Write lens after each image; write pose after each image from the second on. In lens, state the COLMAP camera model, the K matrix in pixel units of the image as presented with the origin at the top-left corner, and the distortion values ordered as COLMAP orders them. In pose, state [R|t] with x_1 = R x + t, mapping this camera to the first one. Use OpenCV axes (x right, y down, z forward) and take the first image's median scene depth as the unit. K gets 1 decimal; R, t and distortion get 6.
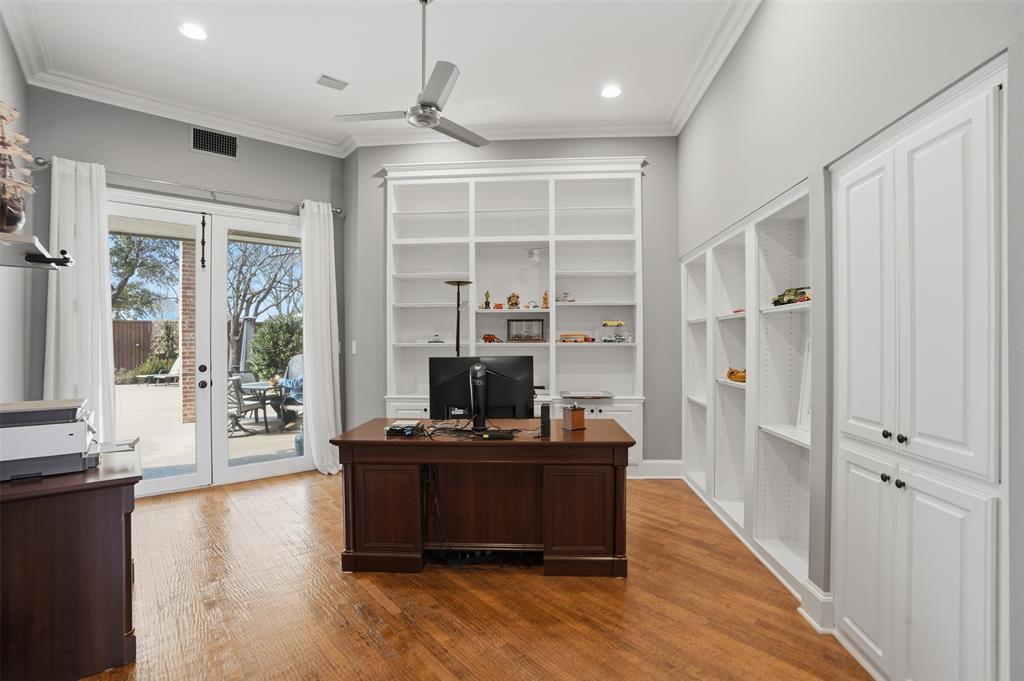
lens RADIAL K [[482.0, 0, 514.3], [0, 482.0, 341.2], [0, 0, 1]] dist [-0.066577, 0.031925]
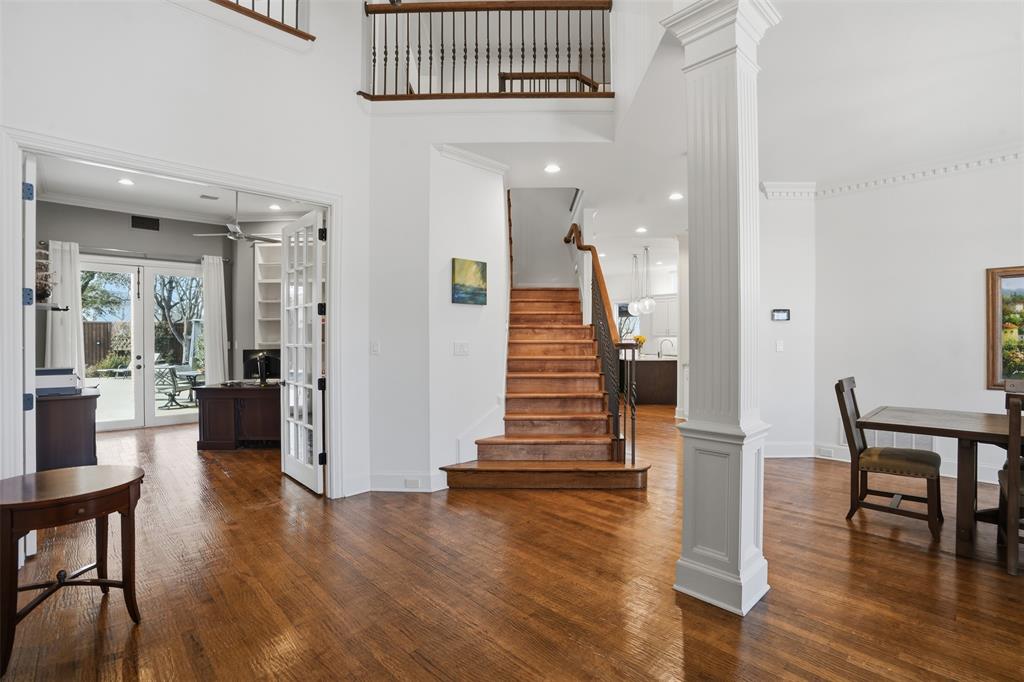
lens RADIAL K [[482.0, 0, 514.3], [0, 482.0, 341.7], [0, 0, 1]] dist [-0.066577, 0.031925]
pose [[0.998739, 0.000491, 0.050206, 0.537508], [-0.000735, 0.999988, 0.004855, -0.006989], [-0.050203, -0.004886, 0.998727, -0.666607]]
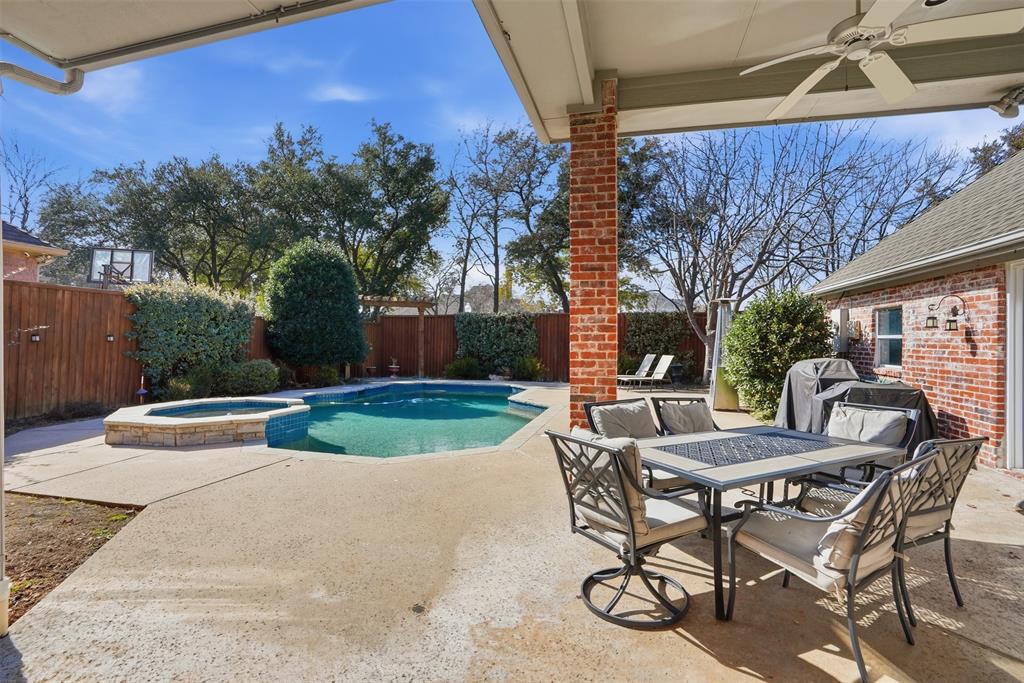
lens RADIAL K [[501.5, 0, 512.0], [0, 501.5, 341.5], [0, 0, 1]] dist [-0.001012, -0.000089]
pose [[0.587091, 0.006992, -0.809490, -0.529579], [0.001329, 0.999953, 0.009601, 0.003727], [0.809520, -0.006713, 0.587055, 1.104754]]
